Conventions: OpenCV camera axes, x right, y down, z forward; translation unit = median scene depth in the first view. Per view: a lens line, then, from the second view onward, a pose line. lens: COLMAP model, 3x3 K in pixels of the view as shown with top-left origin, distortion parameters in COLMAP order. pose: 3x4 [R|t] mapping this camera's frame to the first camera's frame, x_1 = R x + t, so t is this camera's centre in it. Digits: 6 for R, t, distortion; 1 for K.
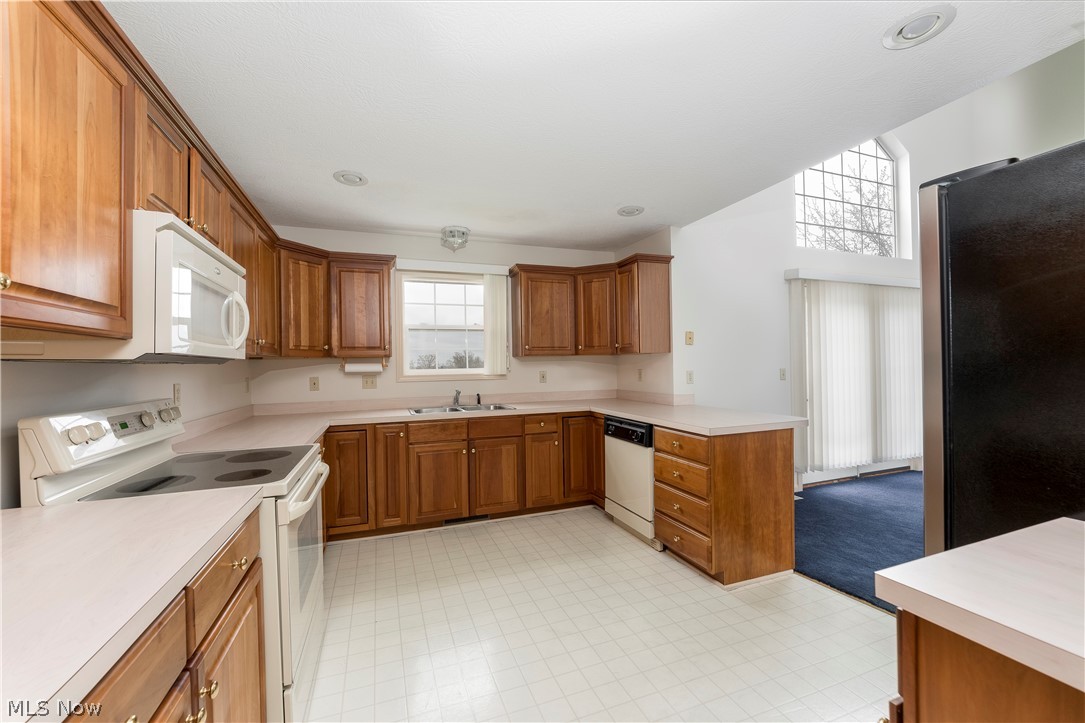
lens RADIAL K [[437.3, 0, 543.7], [0, 437.3, 361.9], [0, 0, 1]] dist [-0.012099, 0.002491]
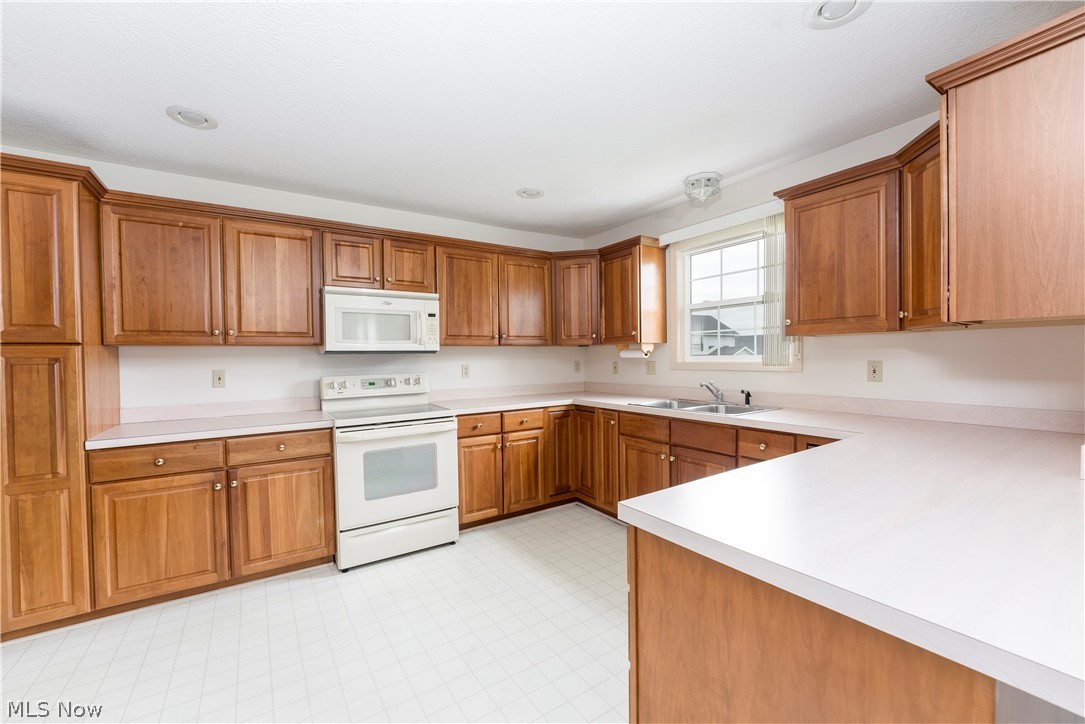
lens RADIAL K [[437.3, 0, 536.5], [0, 437.3, 362.0], [0, 0, 1]] dist [-0.012099, 0.002491]
pose [[0.208799, 0.030310, -0.977489, 0.507255], [0.019489, 0.999192, 0.035146, -0.007470], [0.977764, -0.026388, 0.208040, 0.533689]]
